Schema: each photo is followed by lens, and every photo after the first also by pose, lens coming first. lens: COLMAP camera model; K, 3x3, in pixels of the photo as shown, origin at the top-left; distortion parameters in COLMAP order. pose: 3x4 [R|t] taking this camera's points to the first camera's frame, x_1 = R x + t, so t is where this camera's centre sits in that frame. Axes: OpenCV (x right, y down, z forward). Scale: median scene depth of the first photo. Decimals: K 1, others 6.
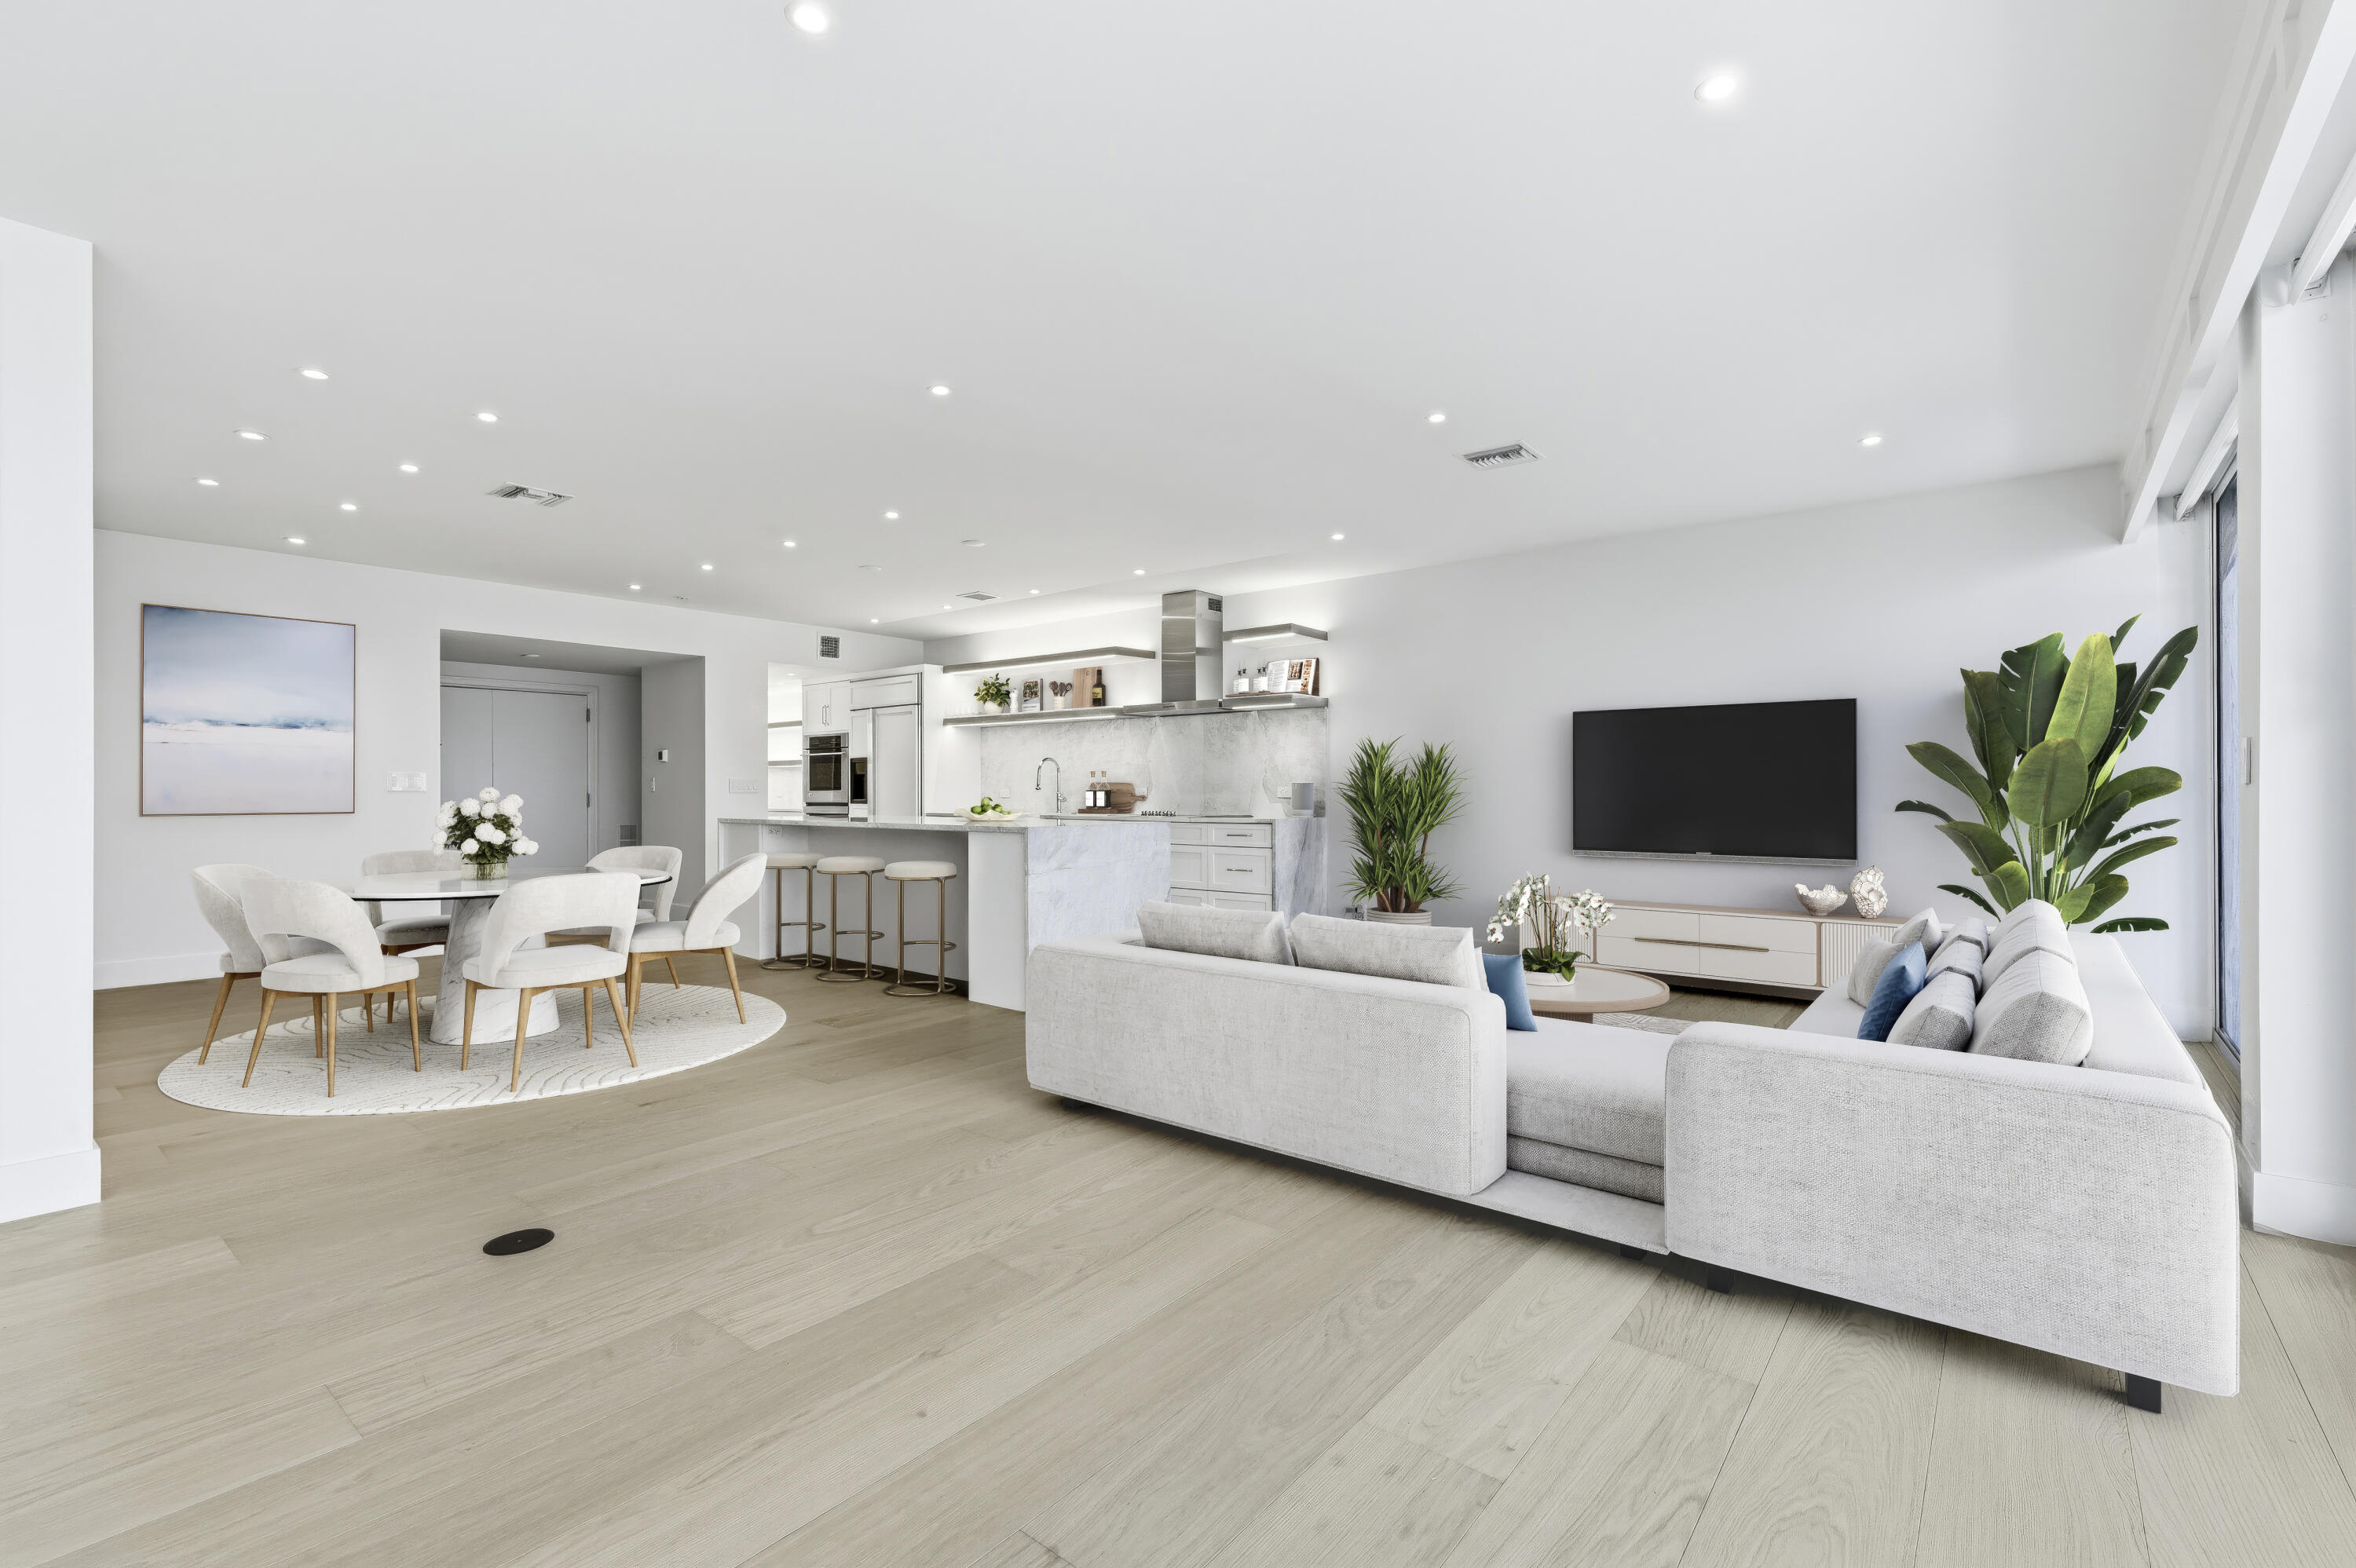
lens RADIAL K [[1018.1, 0, 1179.5], [0, 1018.1, 792.4], [0, 0, 1]] dist [-0.002954, -0.000374]
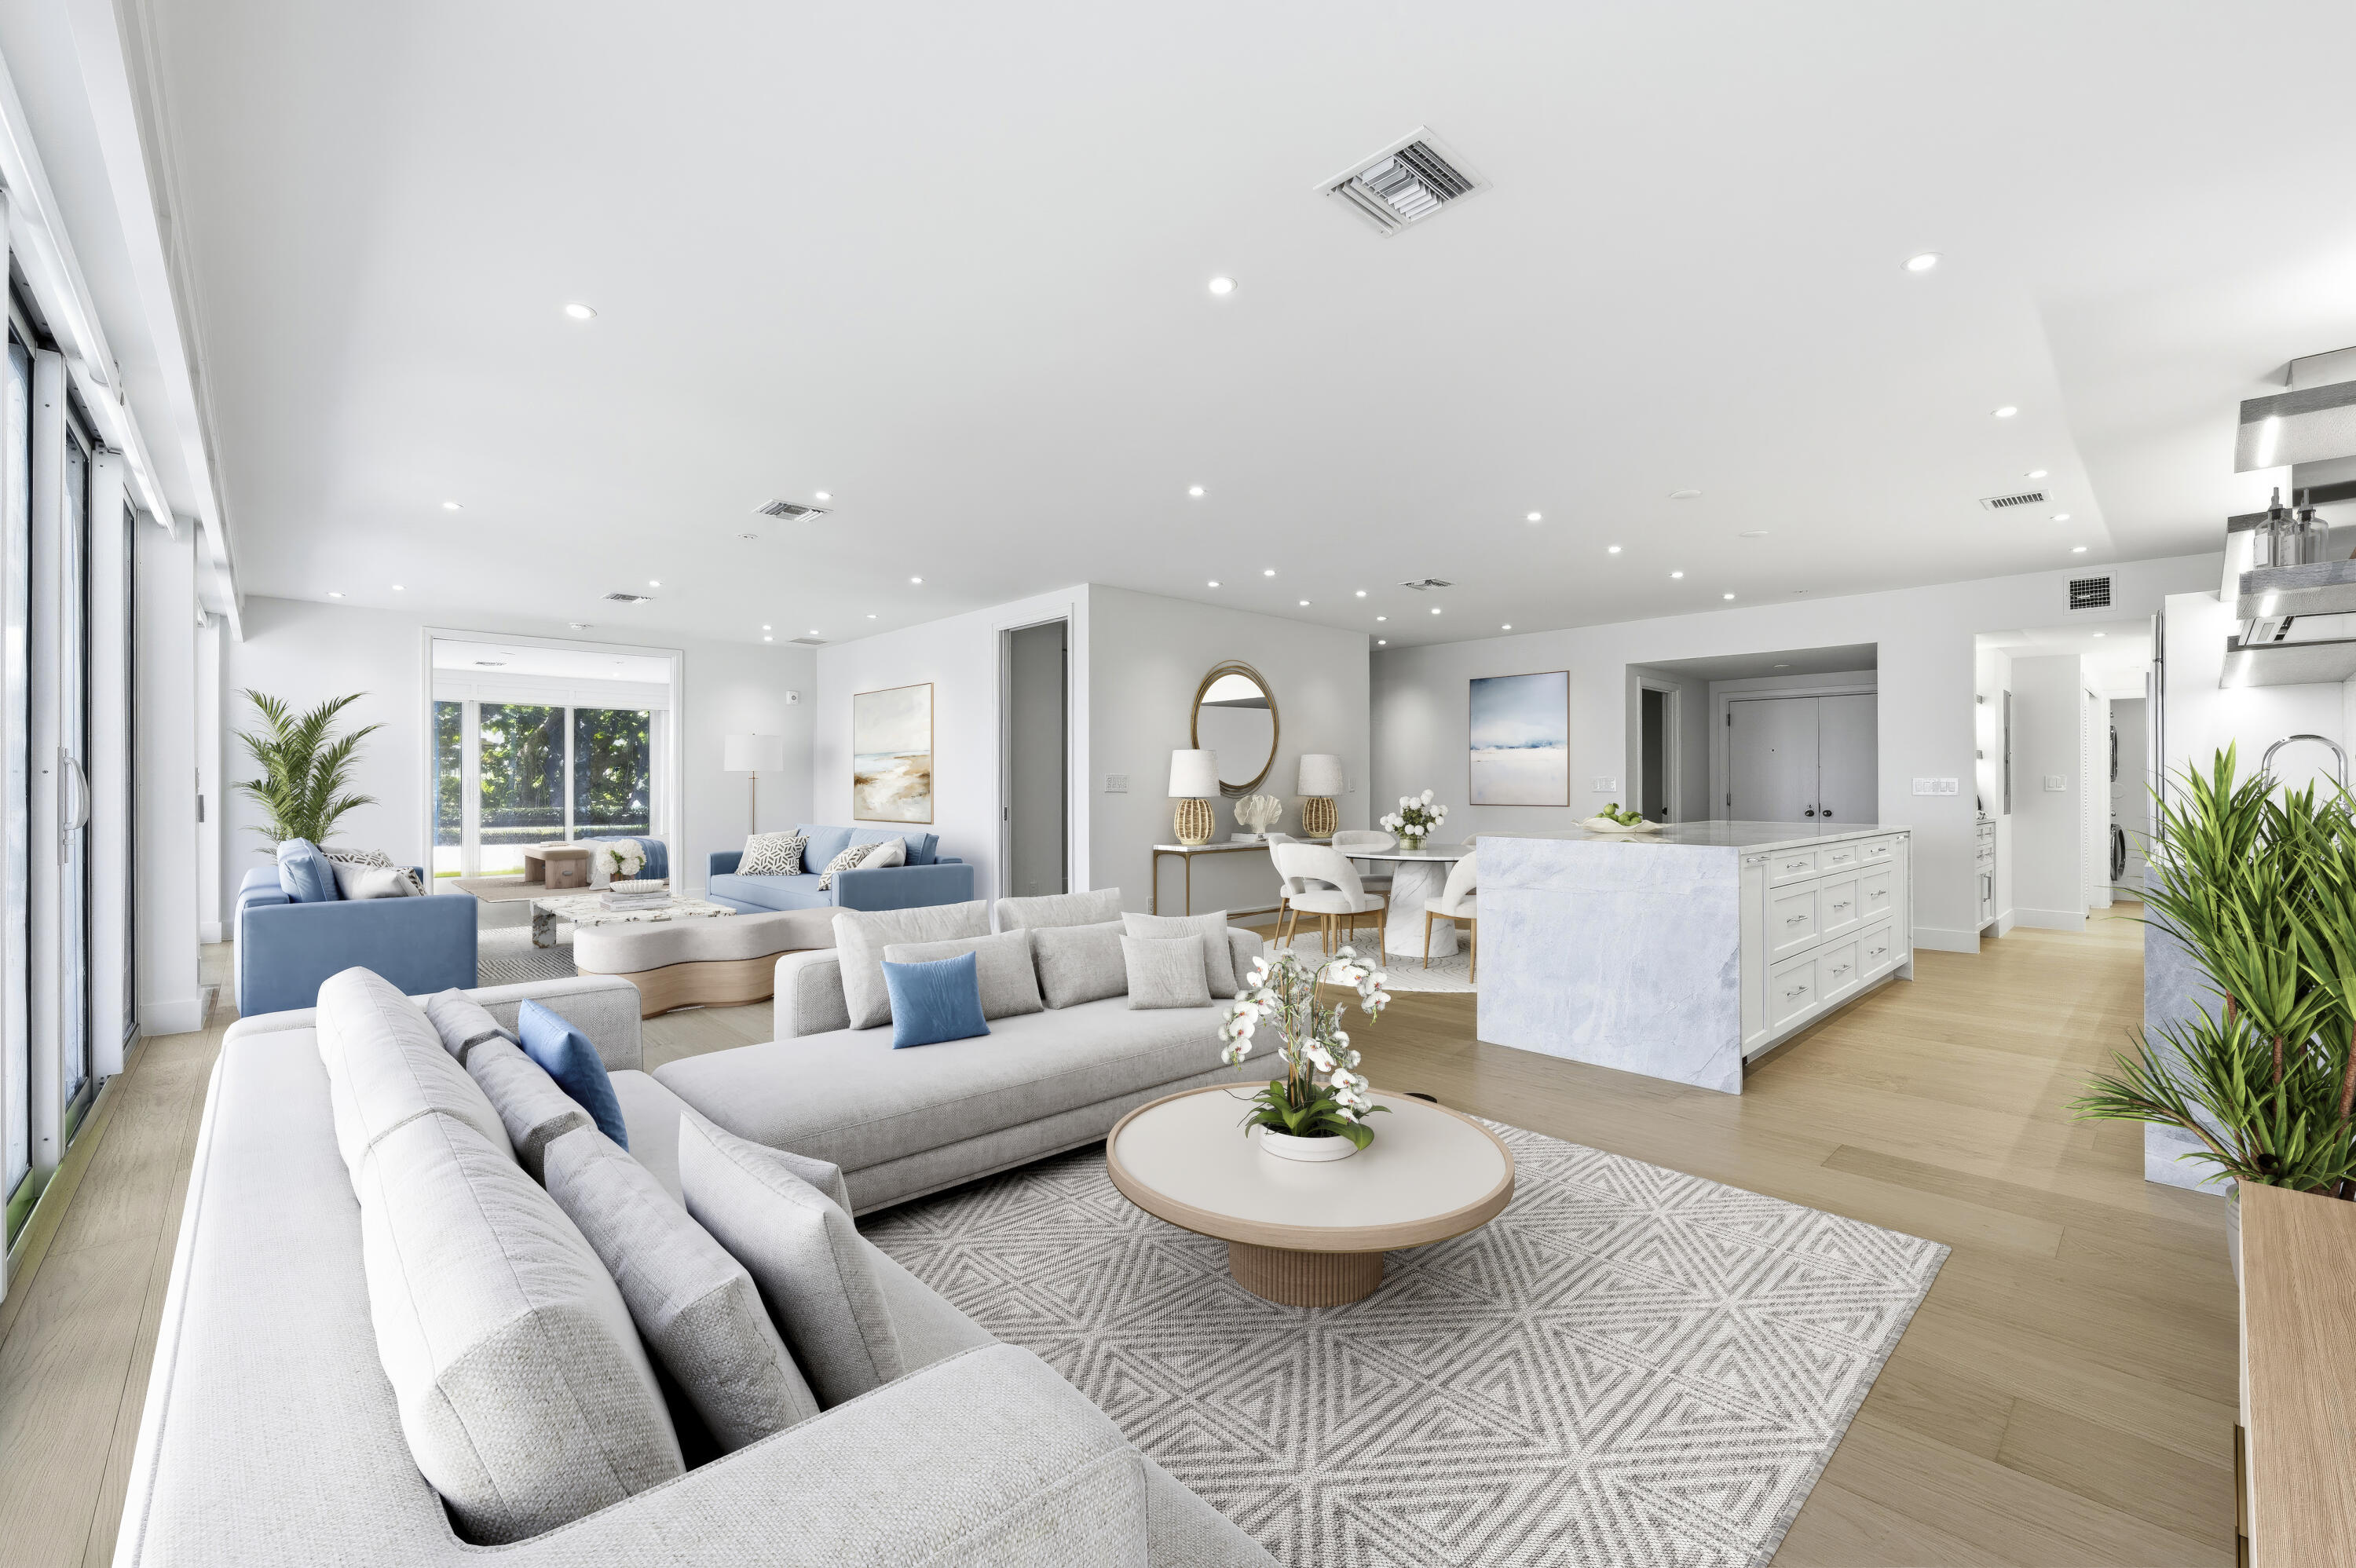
lens RADIAL K [[966.4, 0, 1202.6], [0, 966.4, 787.8], [0, 0, 1]] dist [-0.002706, -0.000592]
pose [[-0.104871, 0.005915, -0.994468, 0.512672], [-0.000487, 0.999982, 0.005999, -0.010584], [0.994486, 0.001114, -0.104866, 0.564808]]
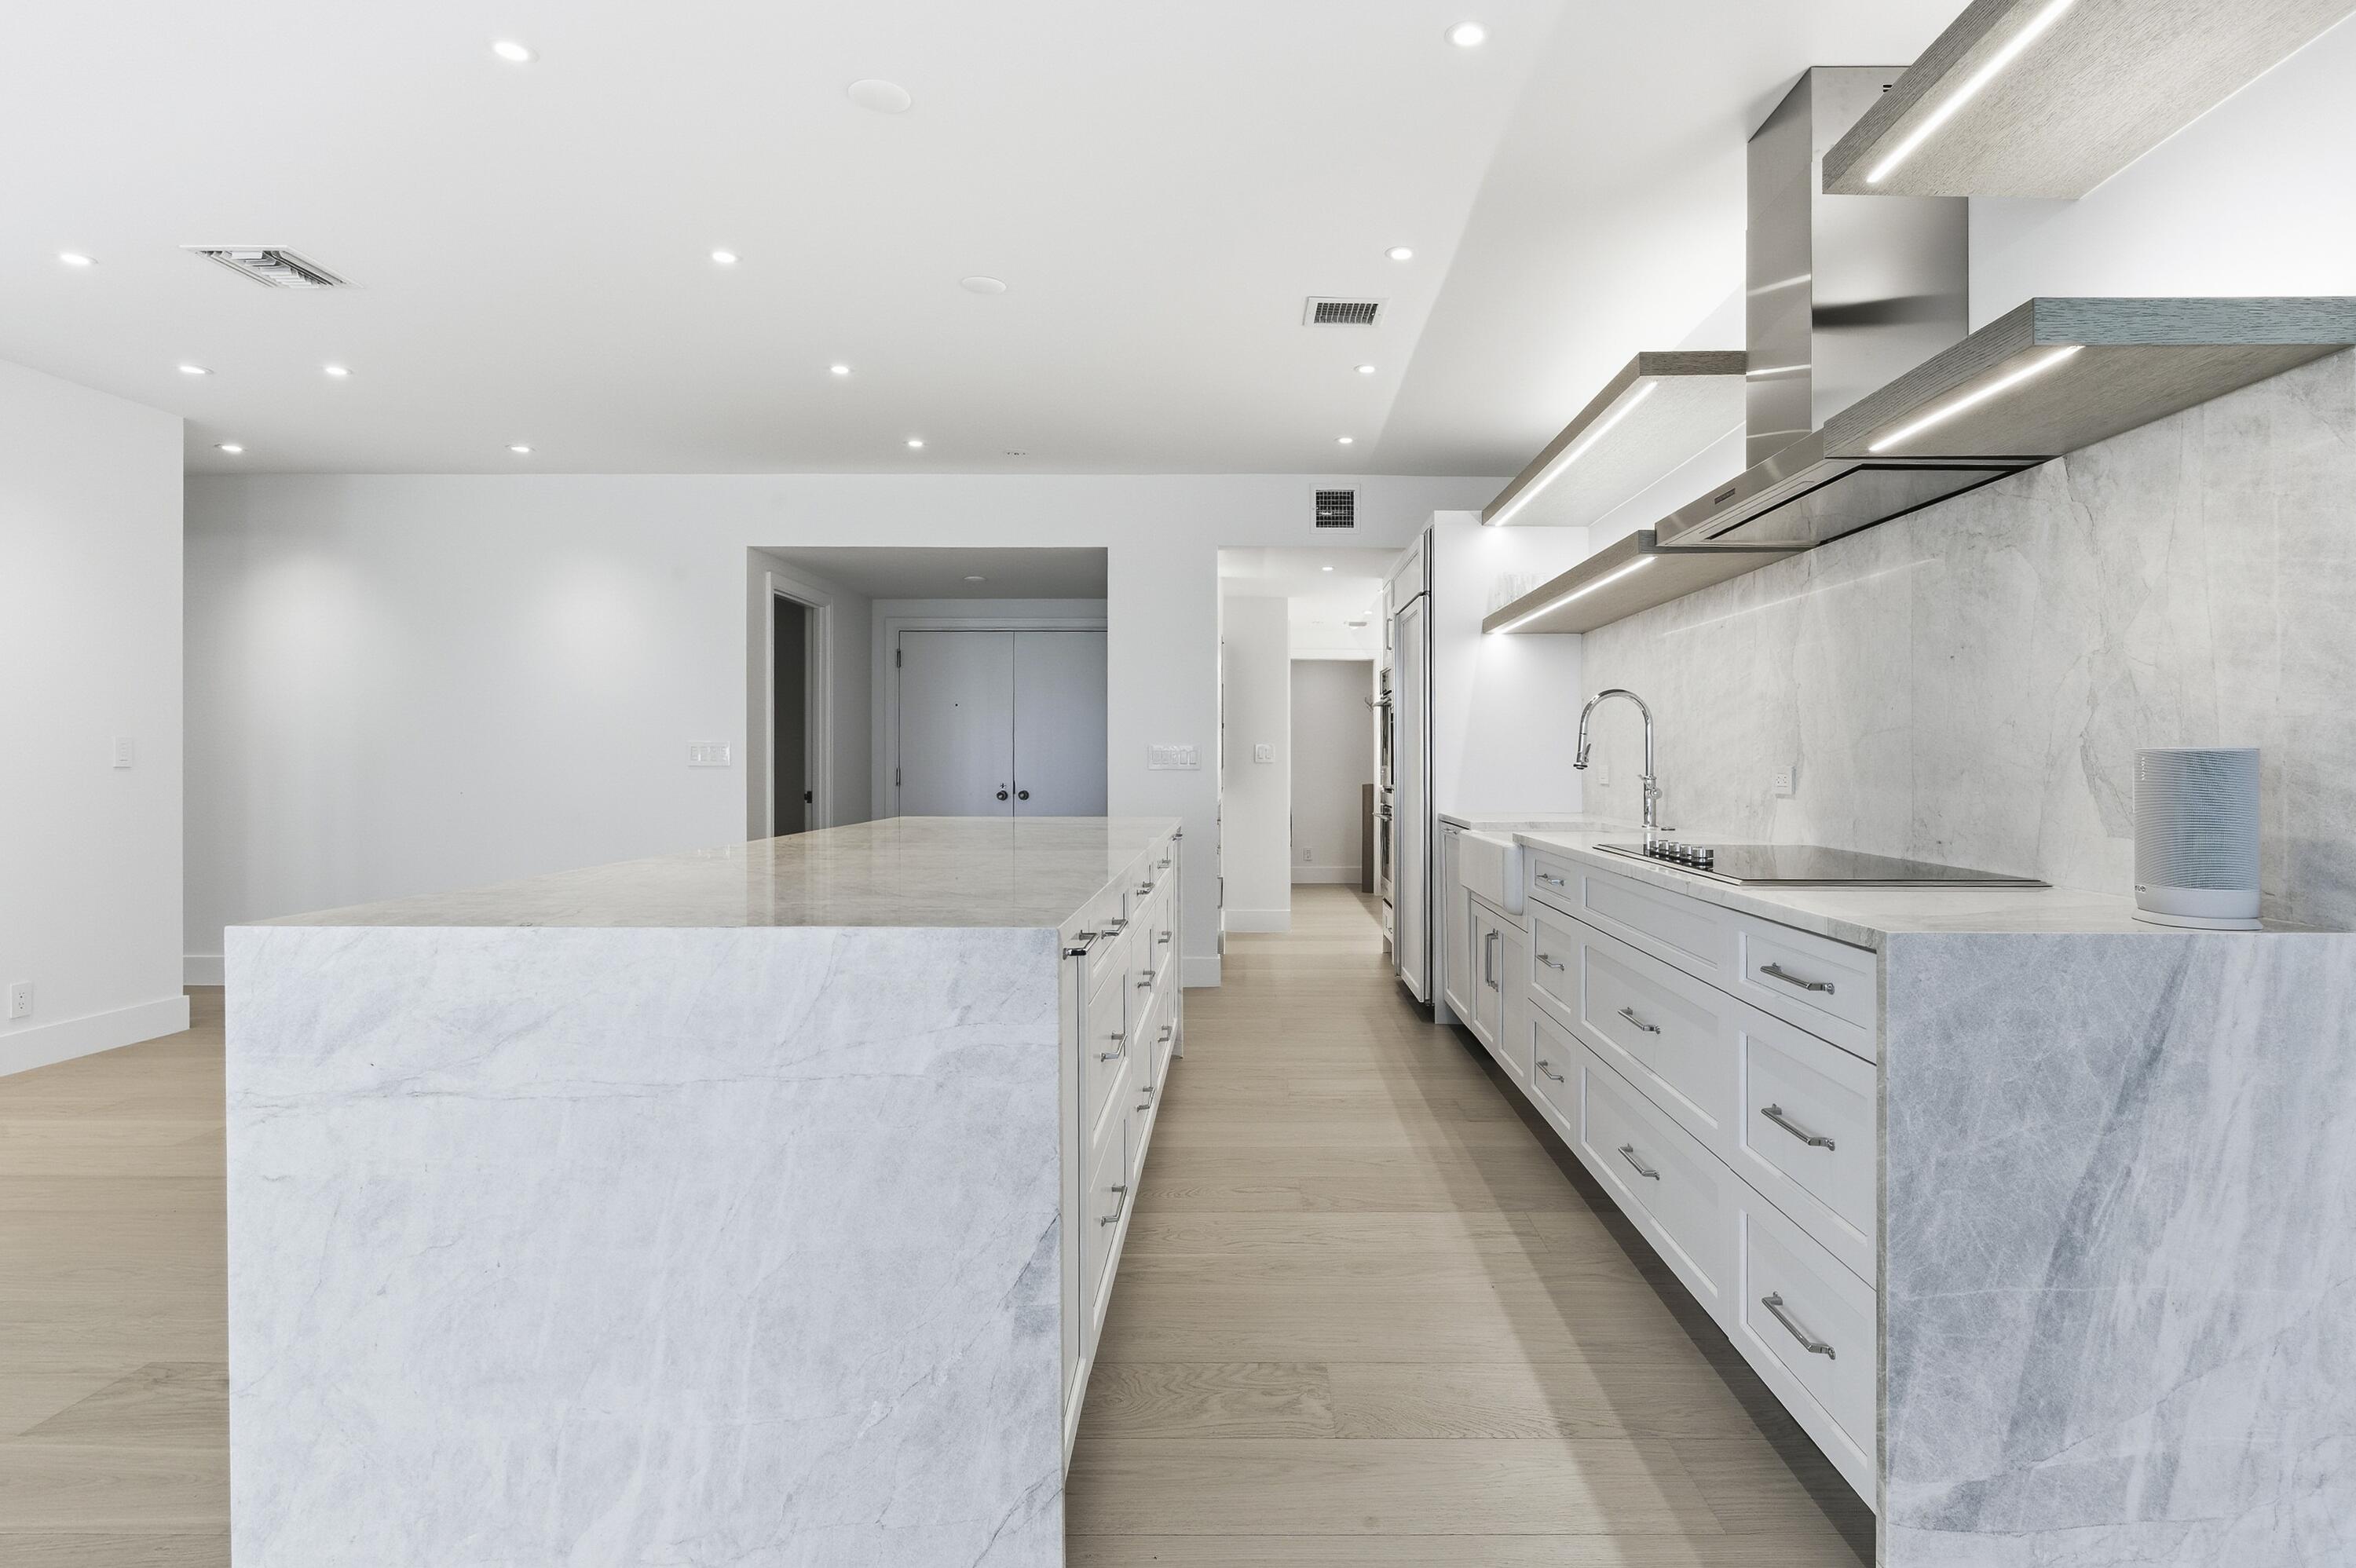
lens RADIAL K [[1213.0, 0, 1218.9], [0, 1213.0, 761.8], [0, 0, 1]] dist [0.002406, 0.001161]
pose [[0.625438, 0.006017, -0.780251, 0.177966], [-0.003708, 0.999982, 0.004739, -0.007767], [0.780265, -0.000071, 0.625449, 0.673336]]
